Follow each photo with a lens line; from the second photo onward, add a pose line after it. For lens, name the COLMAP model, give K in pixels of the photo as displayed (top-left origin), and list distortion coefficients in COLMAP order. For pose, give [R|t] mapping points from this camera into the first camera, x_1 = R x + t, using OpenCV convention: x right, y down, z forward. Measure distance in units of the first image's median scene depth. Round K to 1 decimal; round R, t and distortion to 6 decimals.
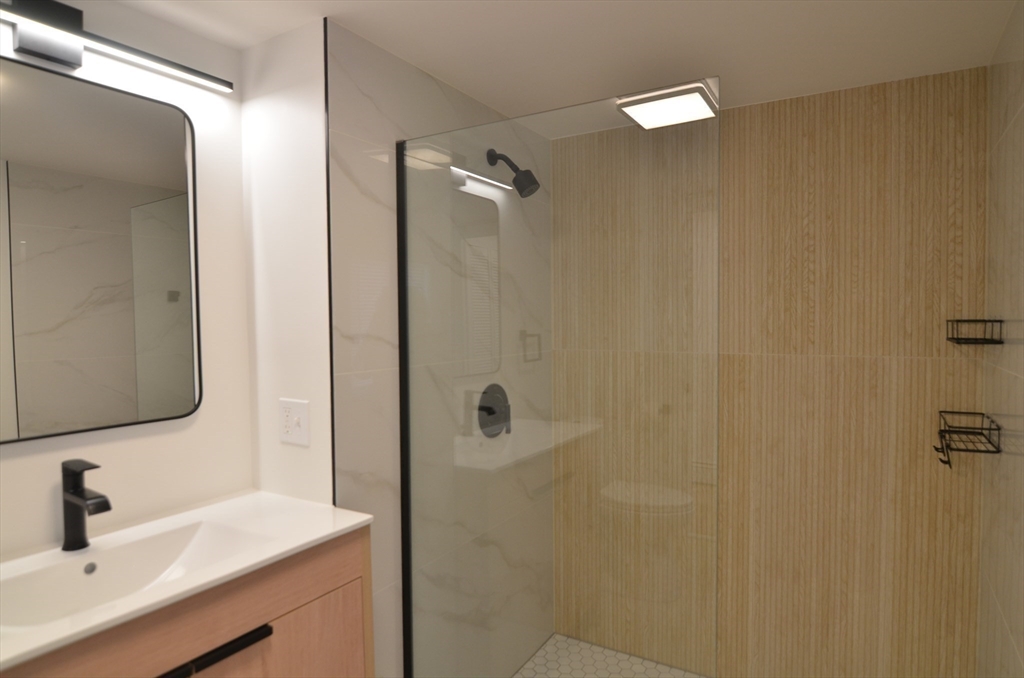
lens RADIAL K [[606.9, 0, 512.2], [0, 606.9, 336.3], [0, 0, 1]] dist [-0.019729, -0.000757]
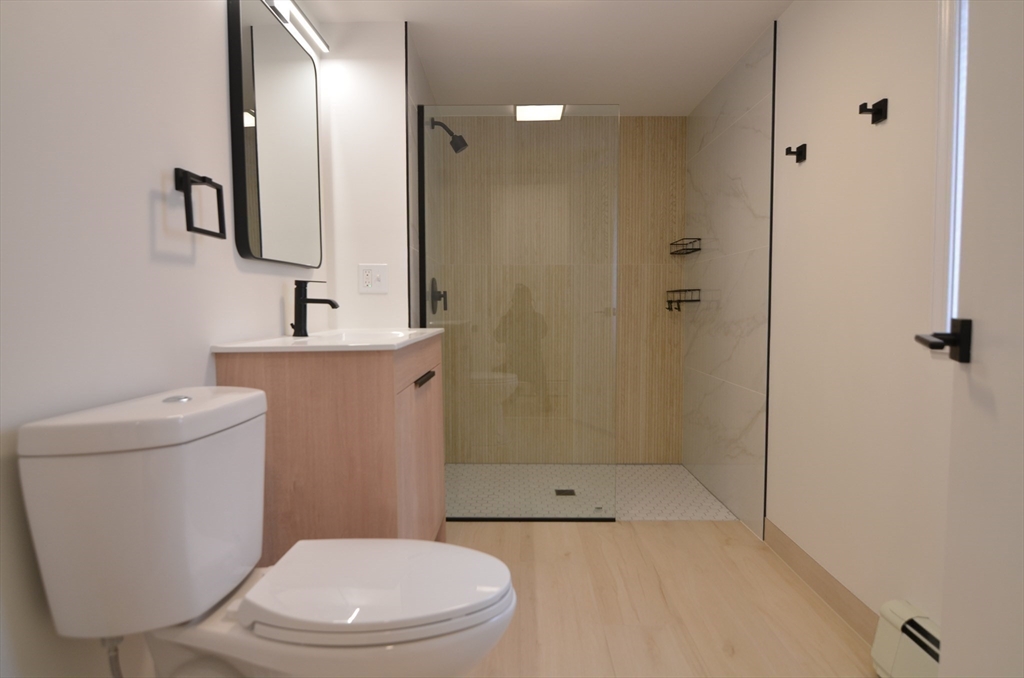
lens RADIAL K [[606.9, 0, 511.8], [0, 606.9, 342.7], [0, 0, 1]] dist [-0.019729, -0.000757]
pose [[0.858678, -0.027276, 0.511789, -0.705711], [0.012520, 0.999401, 0.032258, 0.214502], [-0.512363, -0.021291, 0.858505, -0.419106]]
